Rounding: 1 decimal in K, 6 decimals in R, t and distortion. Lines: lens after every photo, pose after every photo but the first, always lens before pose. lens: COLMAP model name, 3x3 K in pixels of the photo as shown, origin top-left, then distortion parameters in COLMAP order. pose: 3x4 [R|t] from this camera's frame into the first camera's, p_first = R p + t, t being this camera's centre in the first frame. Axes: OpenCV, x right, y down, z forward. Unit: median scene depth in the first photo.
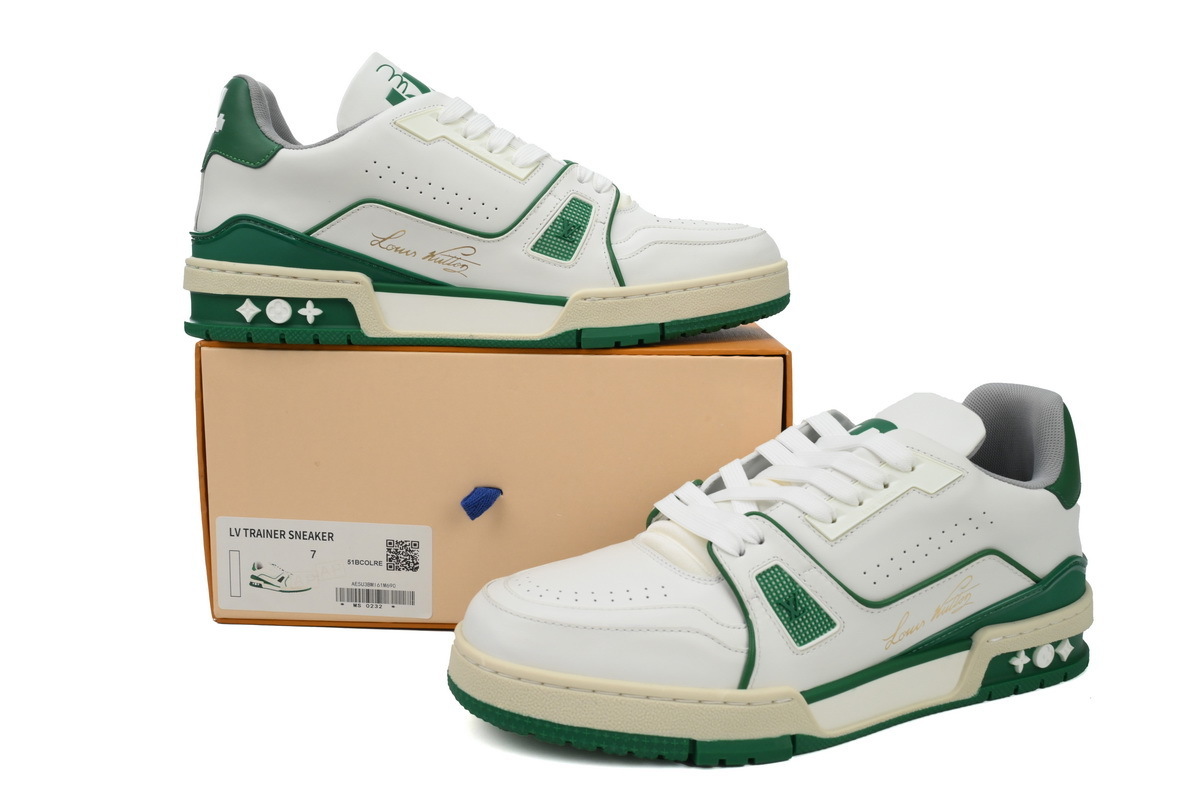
lens RADIAL K [[1104.4, 0, 600.0], [0, 1104.4, 400.0], [0, 0, 1]] dist [0.132013, 0.000436]
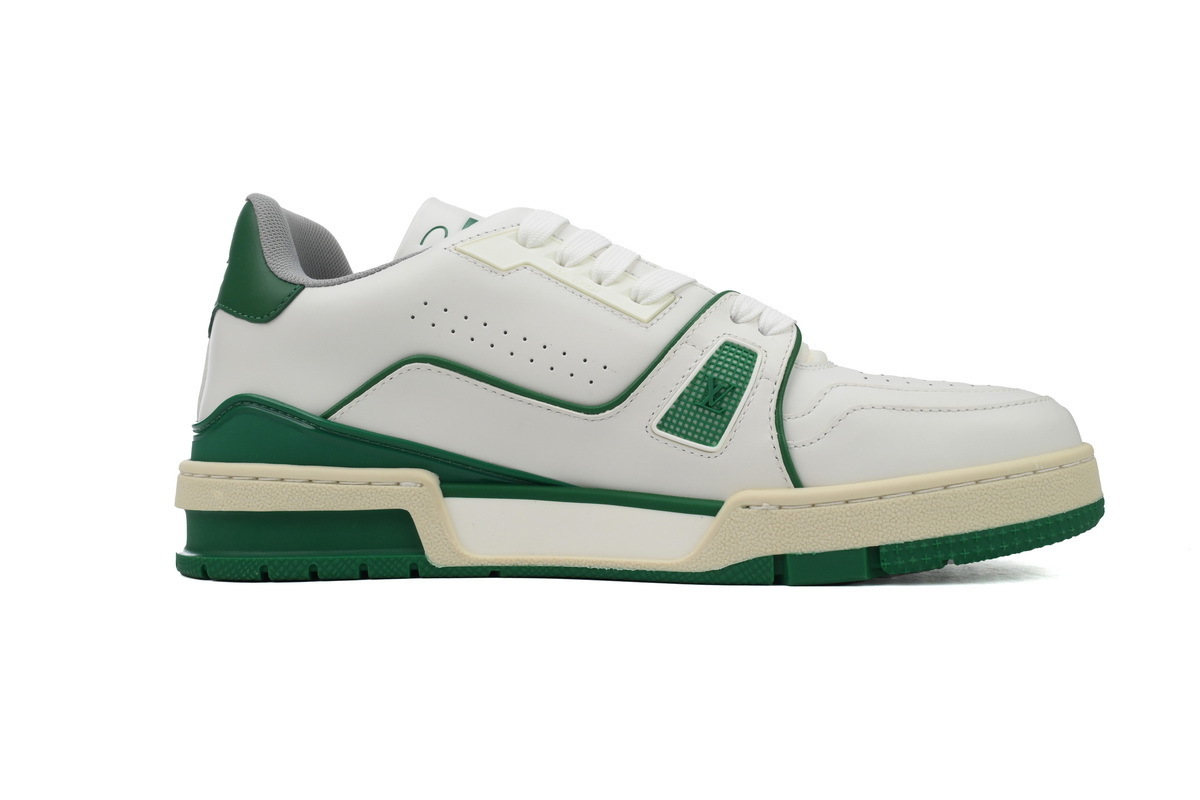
lens RADIAL K [[935.4, 0, 600.0], [0, 935.4, 400.0], [0, 0, 1]] dist [-0.001503, -0.000062]
pose [[0.975086, -0.029062, -0.219914, 0.021432], [-0.013622, 0.981665, -0.190127, -0.051843], [0.221407, 0.188386, 0.956812, 0.493462]]
